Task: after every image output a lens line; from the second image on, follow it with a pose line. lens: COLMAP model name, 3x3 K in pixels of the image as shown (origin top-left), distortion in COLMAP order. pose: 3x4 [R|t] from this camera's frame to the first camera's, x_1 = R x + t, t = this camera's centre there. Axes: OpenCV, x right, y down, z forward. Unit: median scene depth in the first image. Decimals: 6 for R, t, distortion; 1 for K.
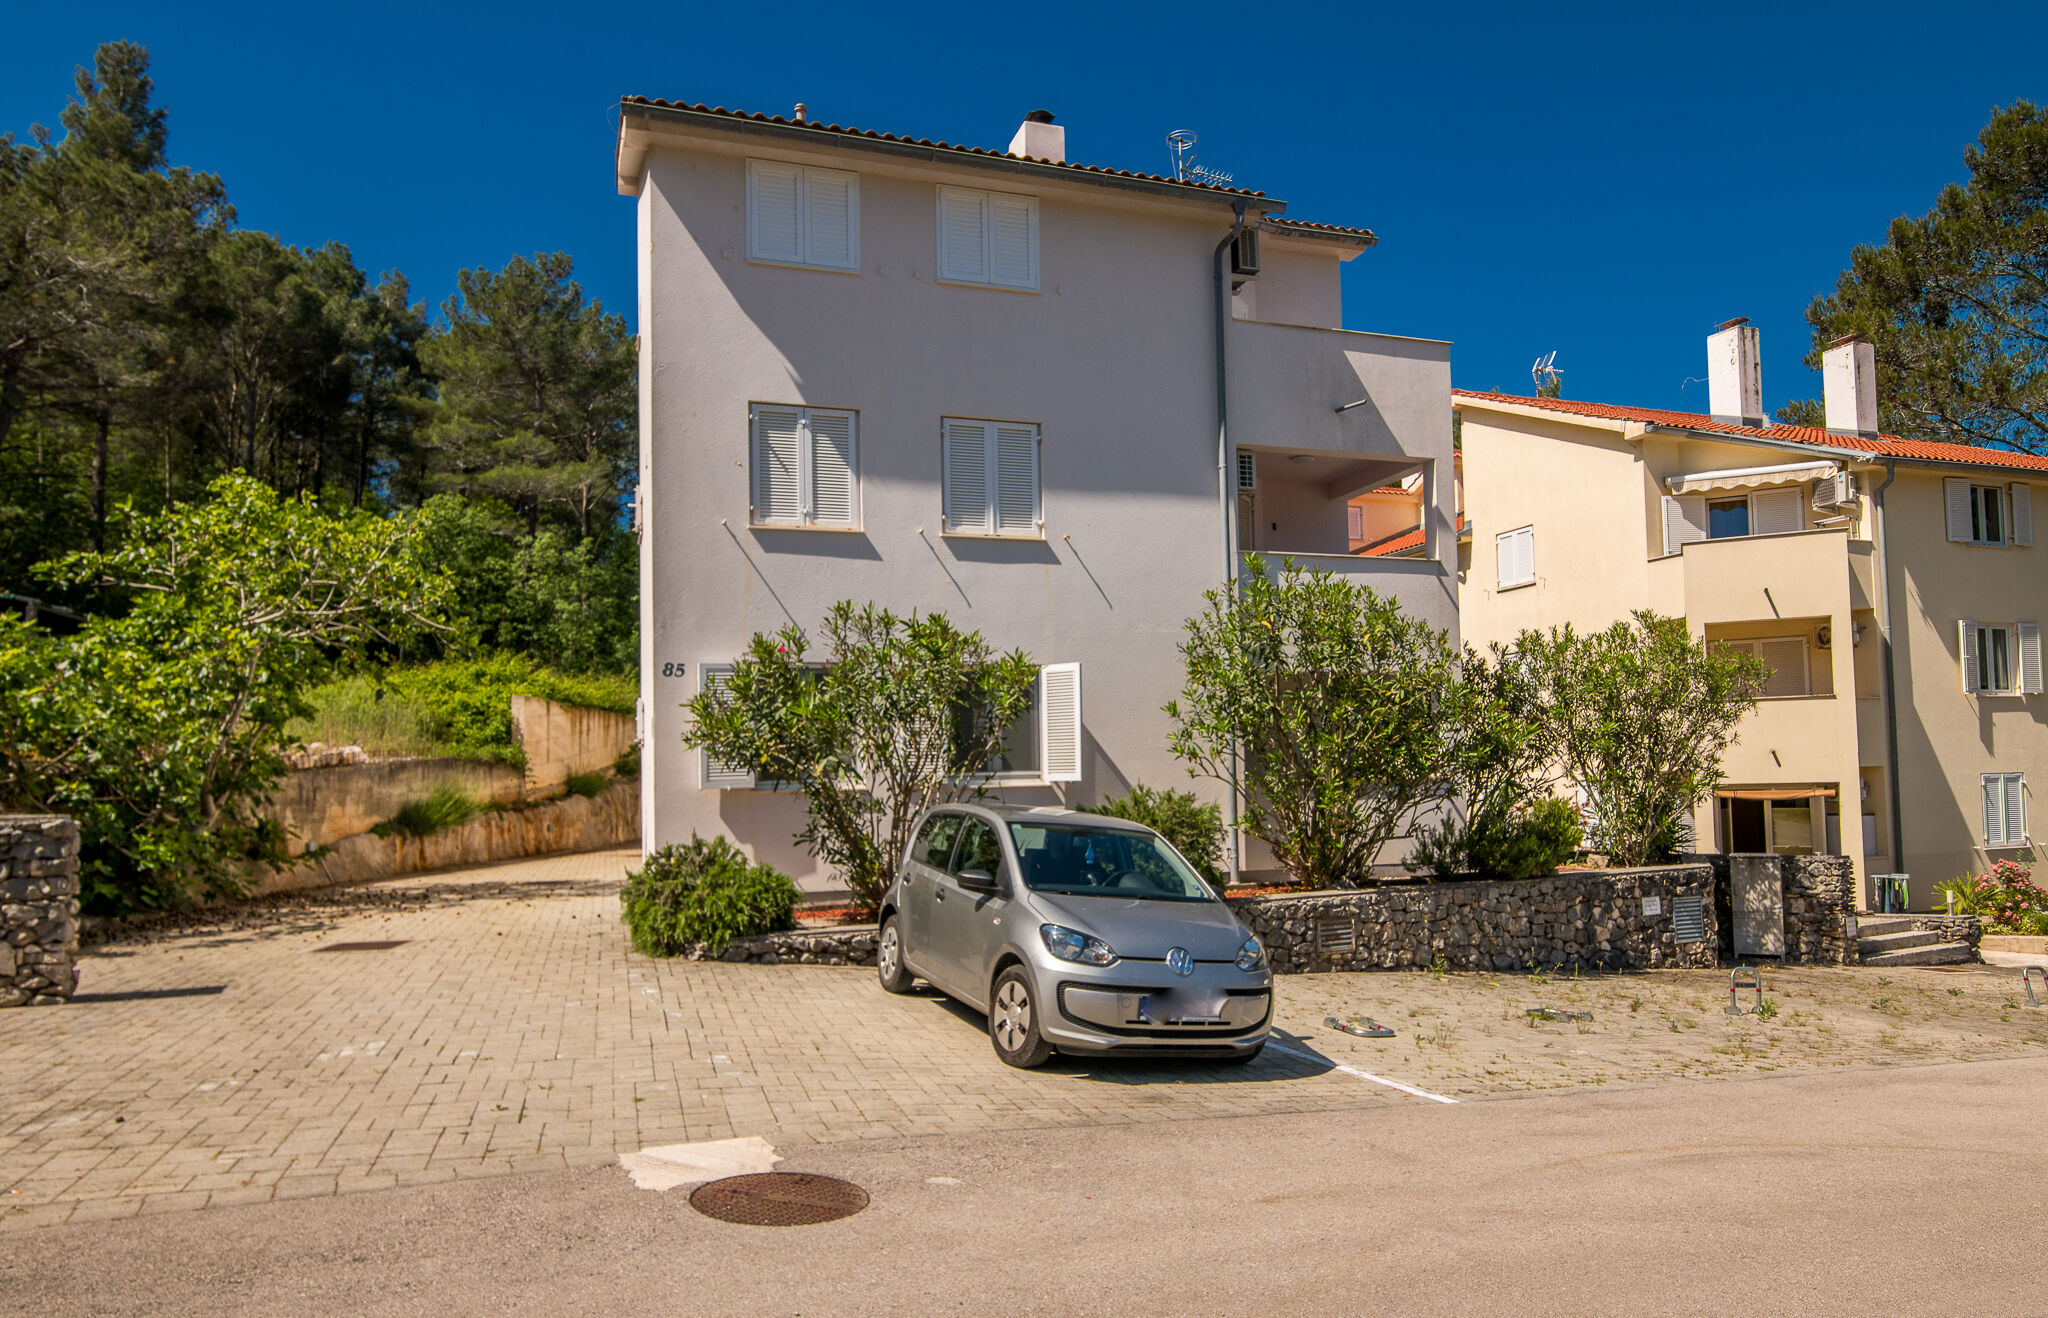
lens RADIAL K [[1312.6, 0, 1033.7], [0, 1312.6, 676.5], [0, 0, 1]] dist [-0.008230, 0.003886]
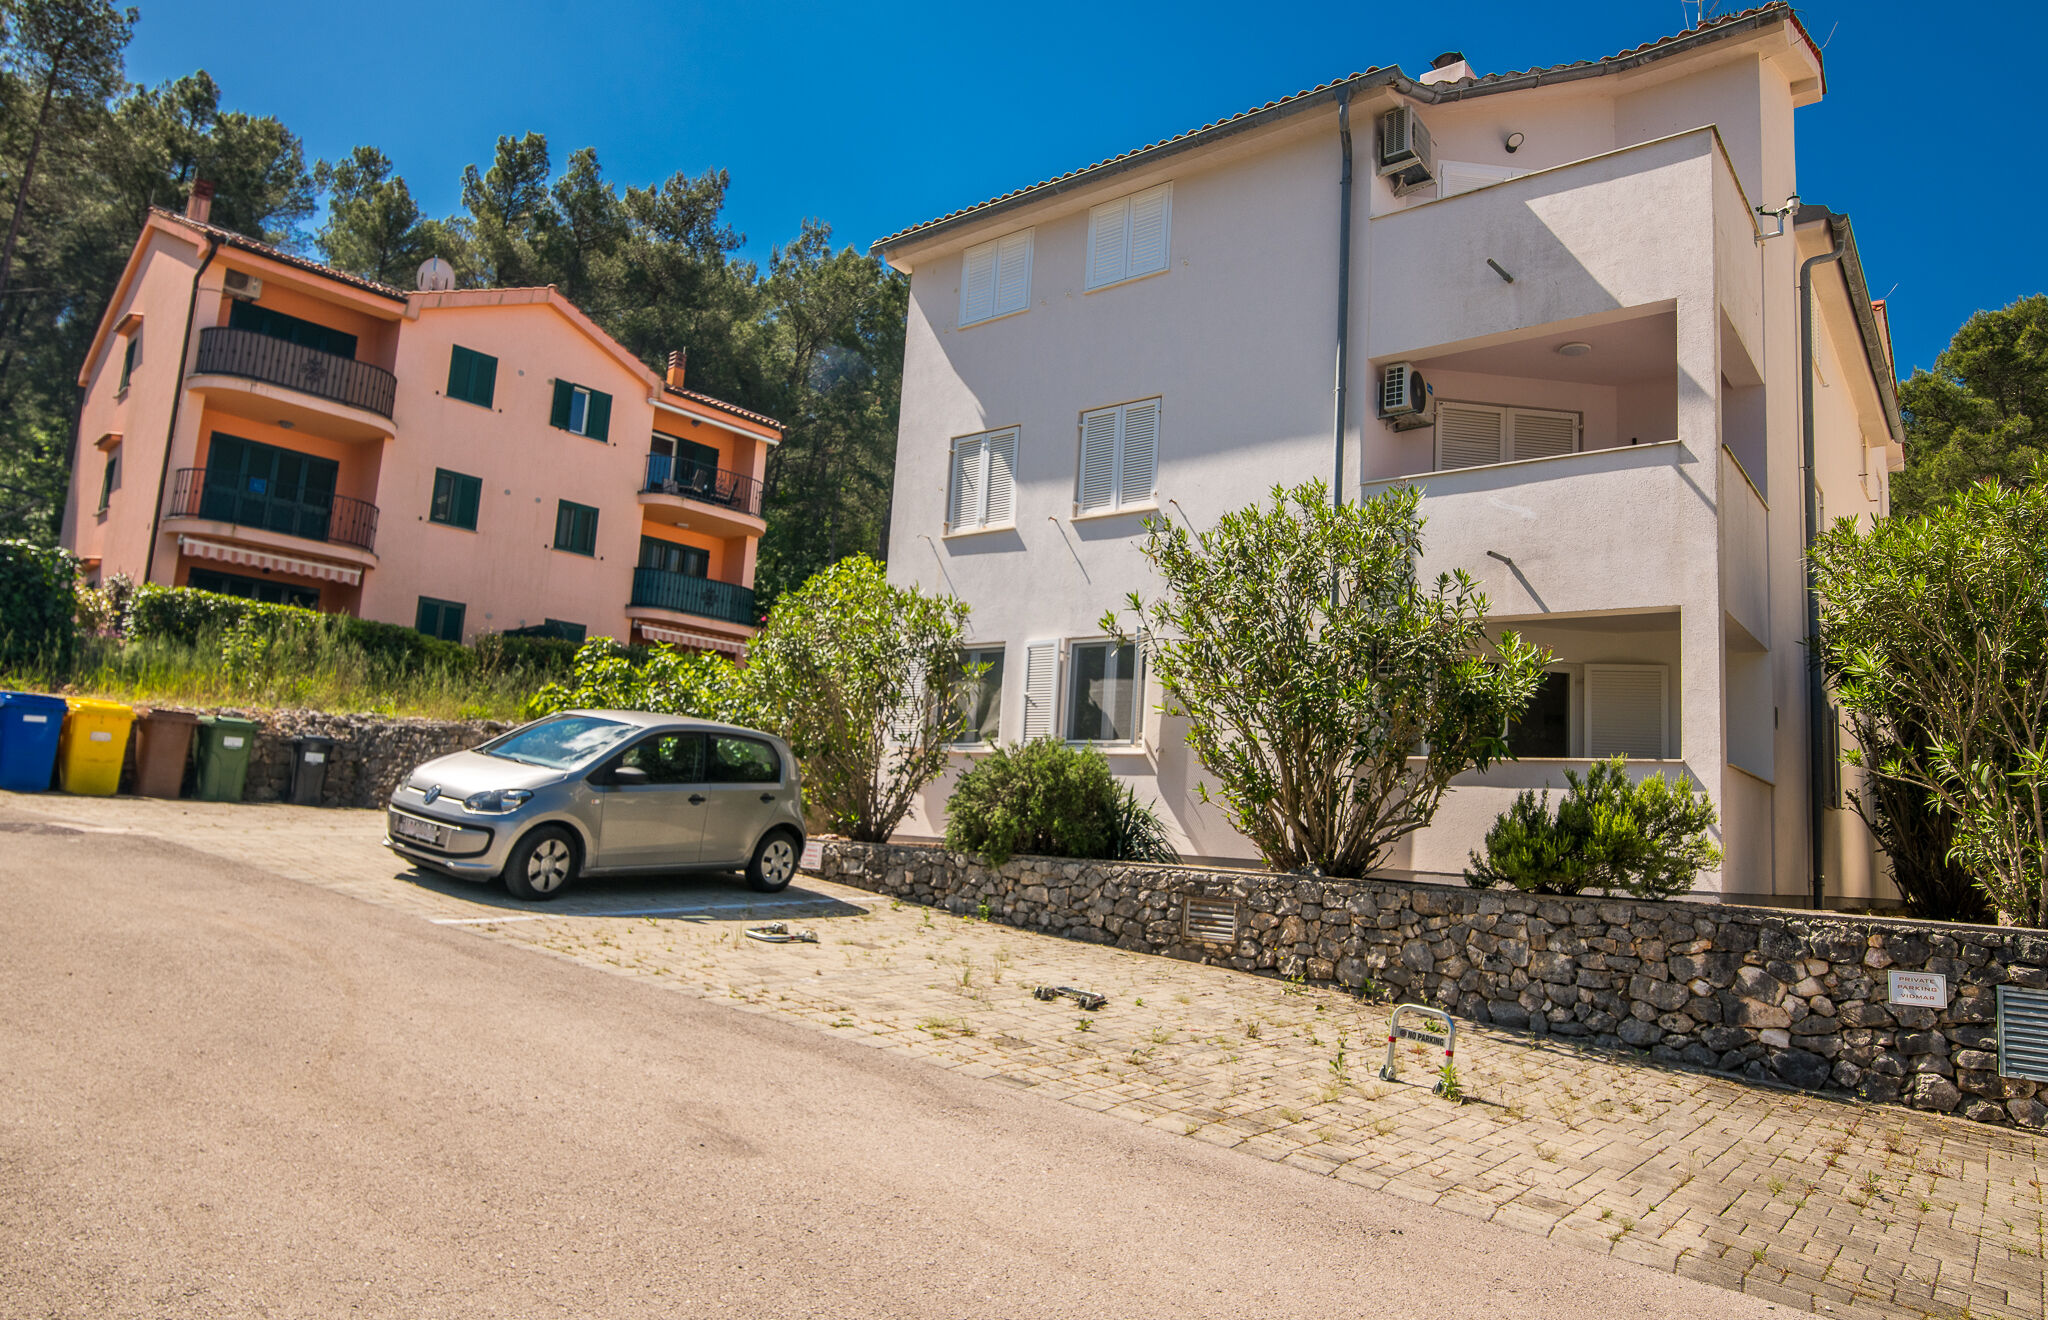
lens RADIAL K [[1220.9, 0, 1029.1], [0, 1220.9, 650.7], [0, 0, 1]] dist [-0.006815, 0.000575]
pose [[0.530104, -0.073386, -0.844751, 0.764797], [-0.013932, 0.995359, -0.095213, 0.096836], [0.847818, 0.062242, 0.526621, 0.455479]]
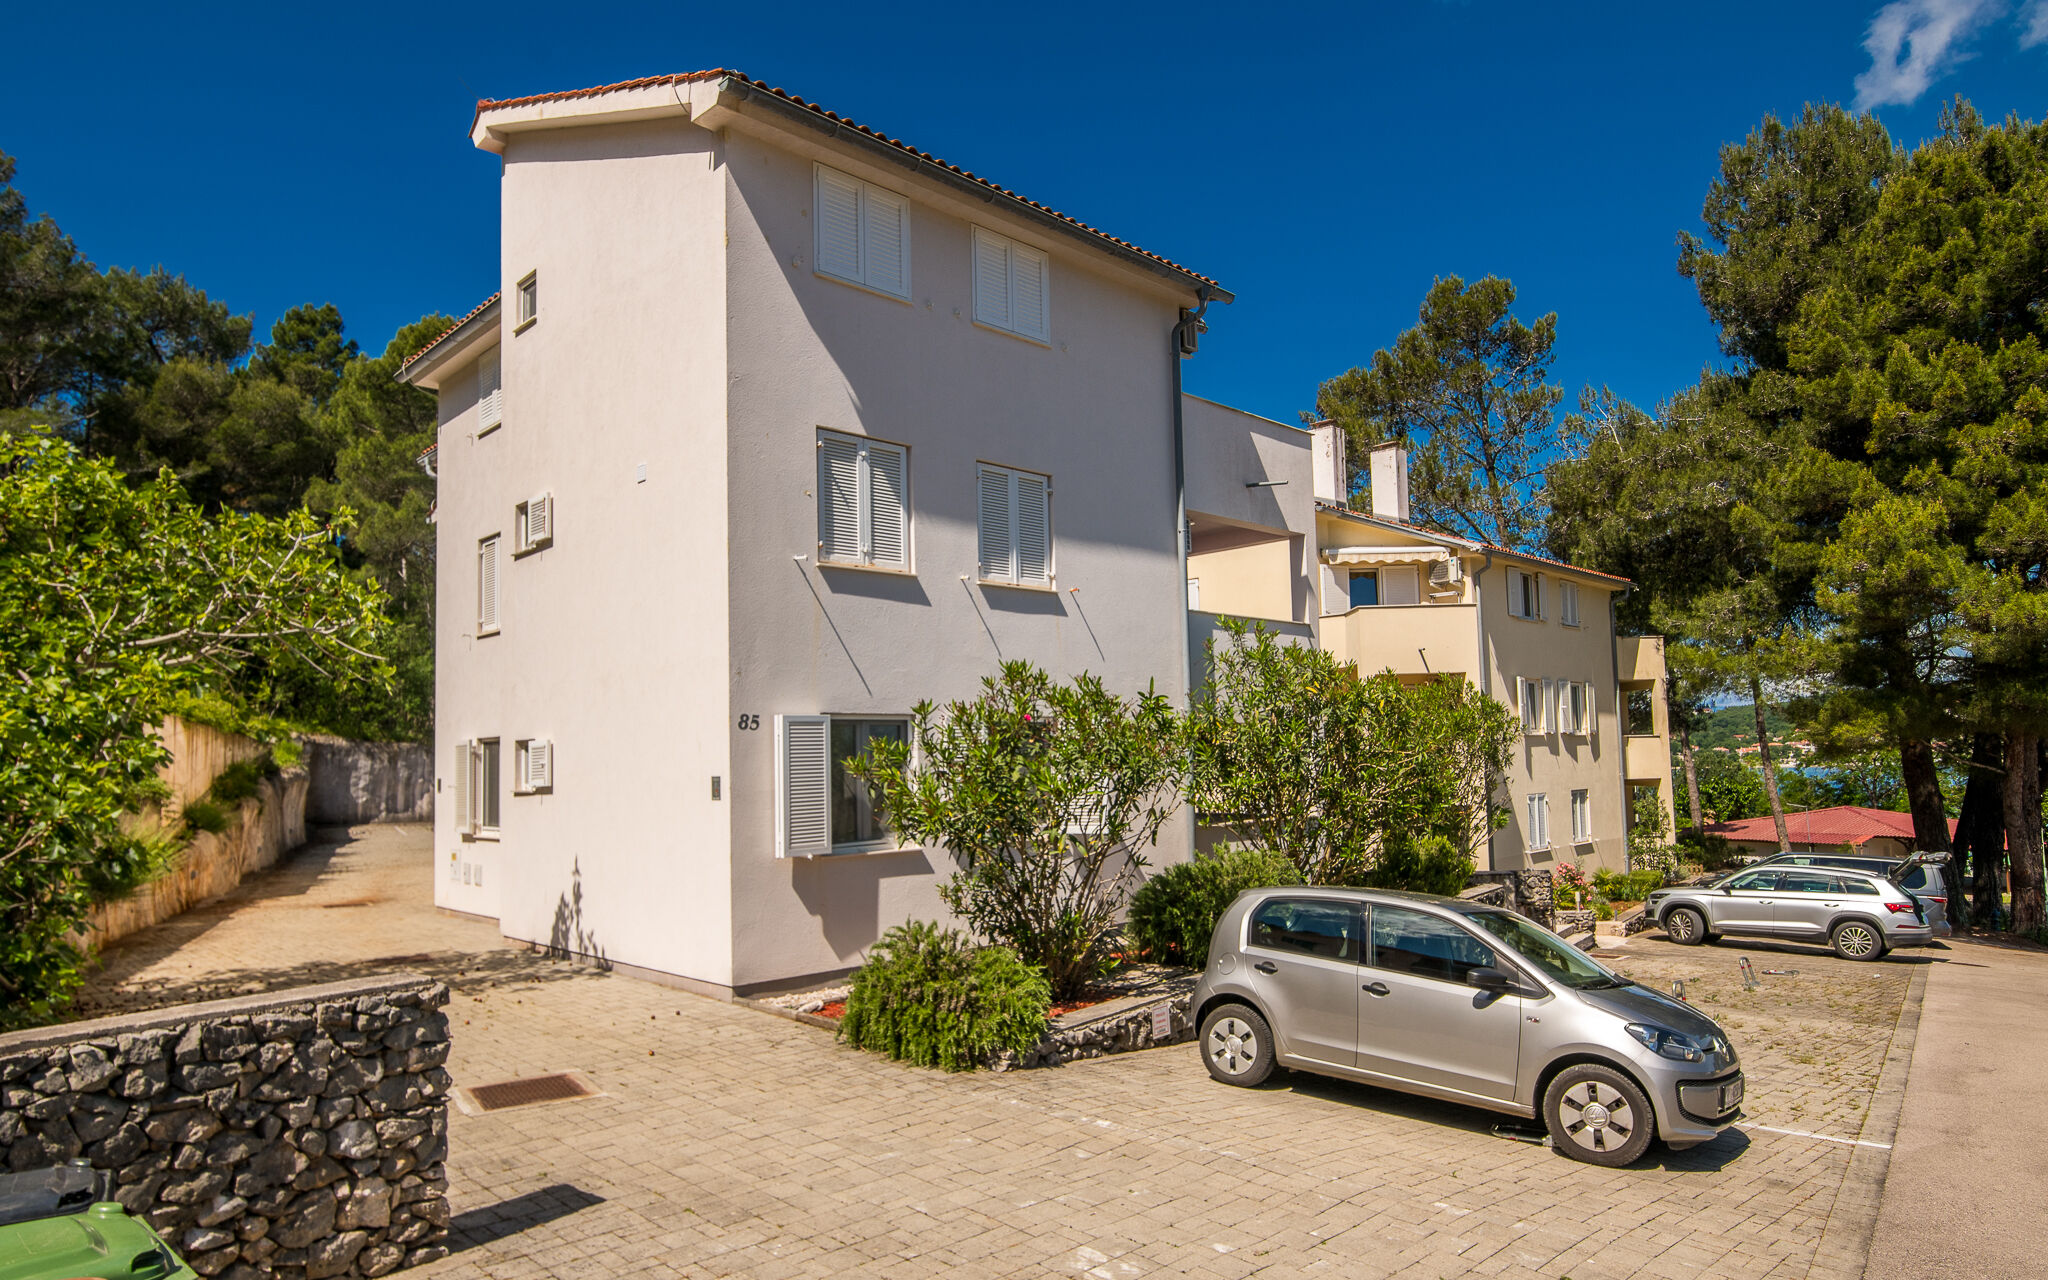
lens RADIAL K [[1236.7, 0, 1007.0], [0, 1236.7, 638.0], [0, 0, 1]] dist [-0.009649, -0.000585]
pose [[0.904446, 0.042228, 0.424493, -0.445415], [-0.029515, 0.998898, -0.036482, -0.034195], [-0.425566, 0.020467, 0.904696, 0.164687]]
